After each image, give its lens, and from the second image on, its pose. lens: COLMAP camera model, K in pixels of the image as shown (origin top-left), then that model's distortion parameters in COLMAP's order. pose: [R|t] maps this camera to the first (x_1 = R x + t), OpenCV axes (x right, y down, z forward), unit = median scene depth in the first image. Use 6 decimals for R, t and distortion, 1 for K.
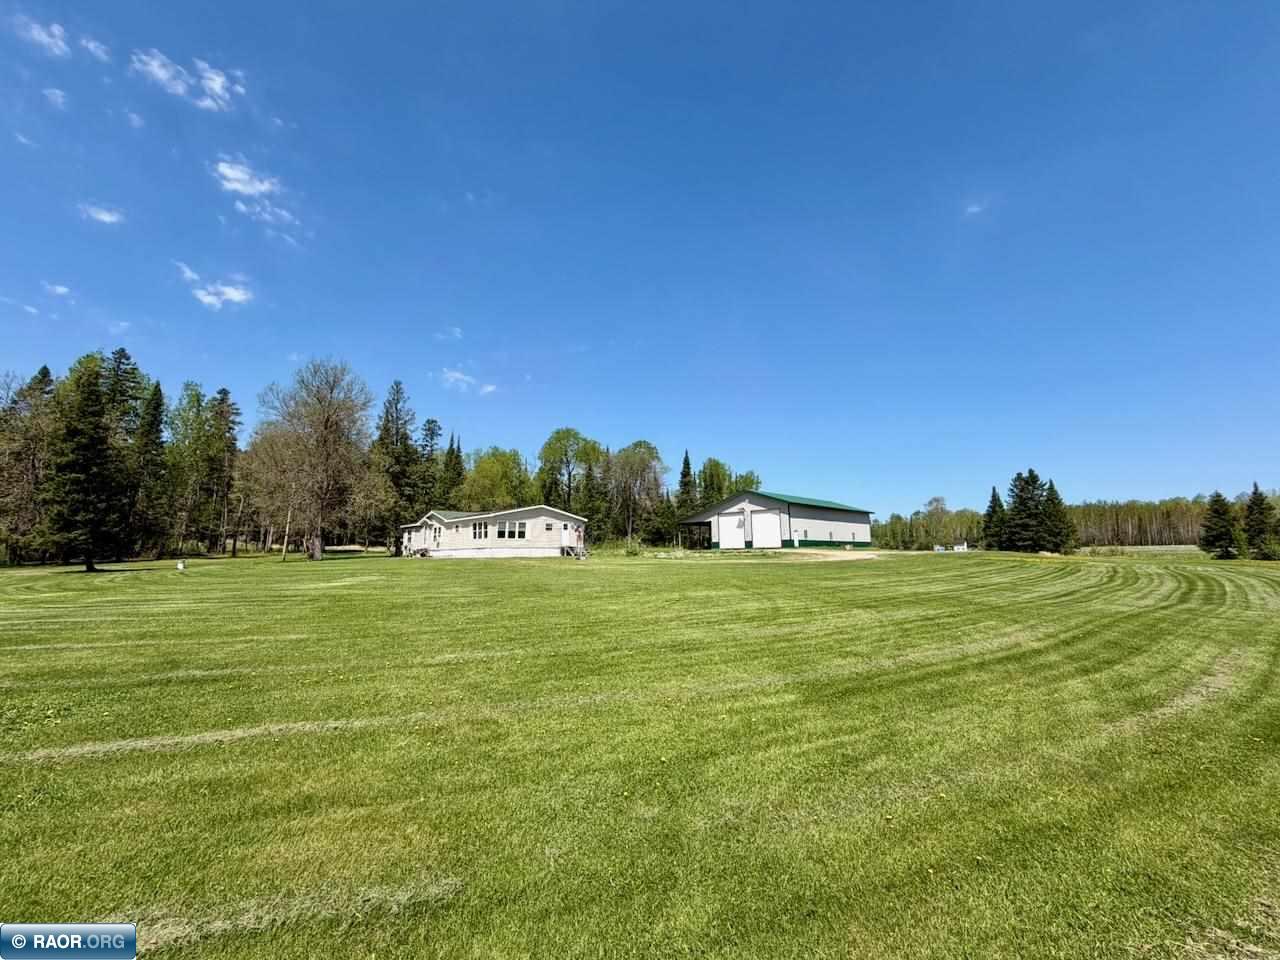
lens RADIAL K [[518.5, 0, 637.6], [0, 518.5, 477.1], [0, 0, 1]] dist [0.001102, 0.000241]
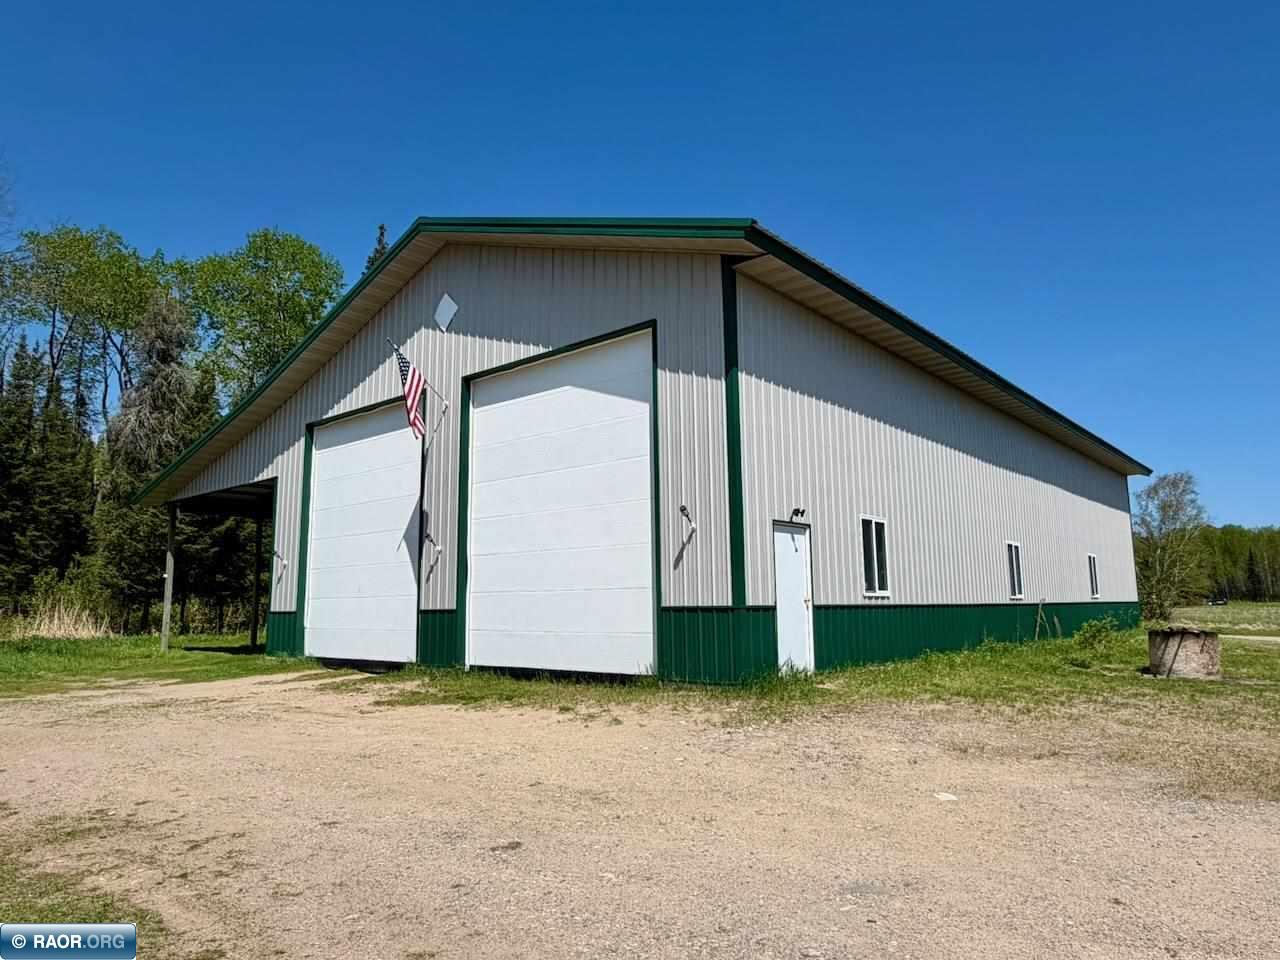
lens RADIAL K [[831.8, 0, 640.0], [0, 831.8, 480.0], [0, 0, 1]] dist [0.000551, -0.000059]
pose [[0.995178, 0.012936, 0.097227, 0.240182], [-0.012608, 0.999913, -0.003985, 0.089596], [-0.097270, 0.002740, 0.995254, 0.777476]]
